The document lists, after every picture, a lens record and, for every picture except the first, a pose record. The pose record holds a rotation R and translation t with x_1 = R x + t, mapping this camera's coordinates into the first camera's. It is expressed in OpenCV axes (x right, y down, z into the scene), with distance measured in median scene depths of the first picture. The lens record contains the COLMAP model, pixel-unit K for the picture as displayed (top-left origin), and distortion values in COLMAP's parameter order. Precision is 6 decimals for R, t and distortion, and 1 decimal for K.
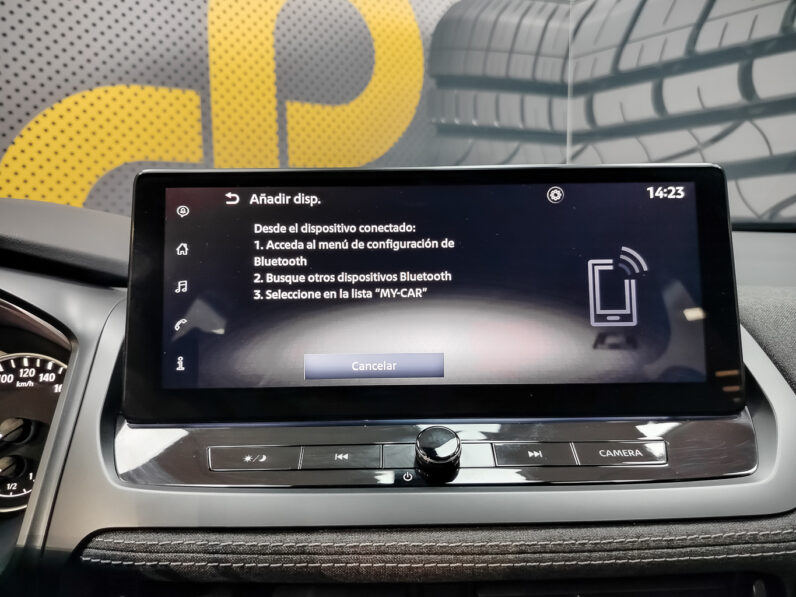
lens RADIAL K [[571.0, 0, 395.9], [0, 571.0, 299.4], [0, 0, 1]] dist [0.019509, -0.029999]
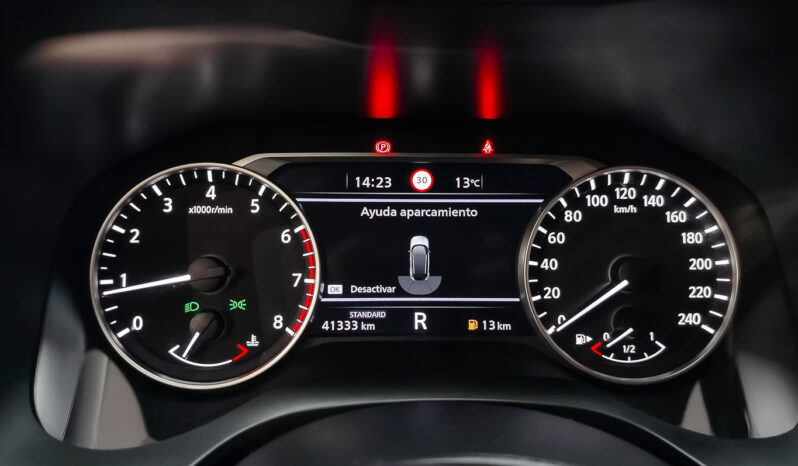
lens RADIAL K [[570.0, 0, 398.6], [0, 570.0, 232.6], [0, 0, 1]] dist [0.009723, -0.022849]
pose [[0.998343, 0.039990, -0.041369, -0.505590], [-0.029799, 0.974408, 0.222801, 0.015427], [0.049221, -0.221200, 0.973986, 0.166076]]
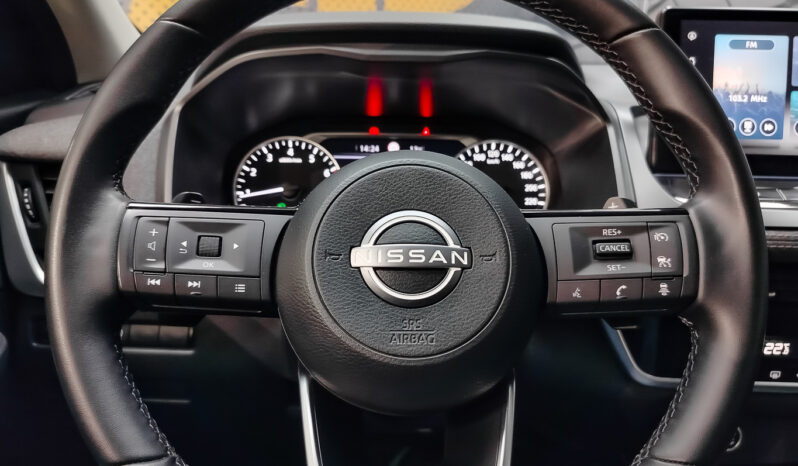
lens RADIAL K [[570.0, 0, 388.0], [0, 570.0, 232.3], [0, 0, 1]] dist [0.009723, -0.022849]
pose [[0.998990, 0.034320, -0.028988, -0.487350], [-0.030261, 0.990995, 0.130433, 0.082057], [0.033204, -0.129424, 0.991033, -0.253008]]
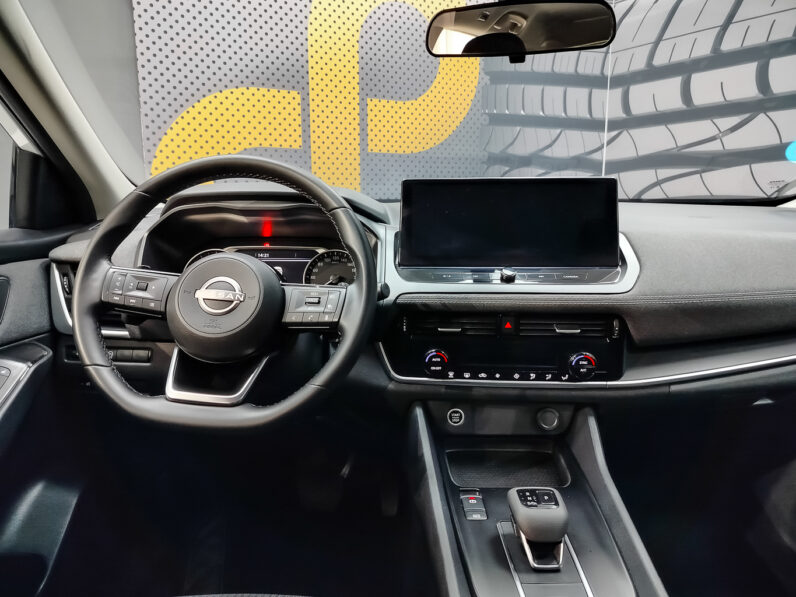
lens RADIAL K [[571.0, 0, 398.1], [0, 571.0, 298.3], [0, 0, 1]] dist [0.019509, -0.029999]
pose [[0.997541, 0.022699, -0.066304, -0.121355], [-0.020131, 0.999030, 0.039152, 0.113674], [0.067128, -0.037721, 0.997031, -0.801181]]
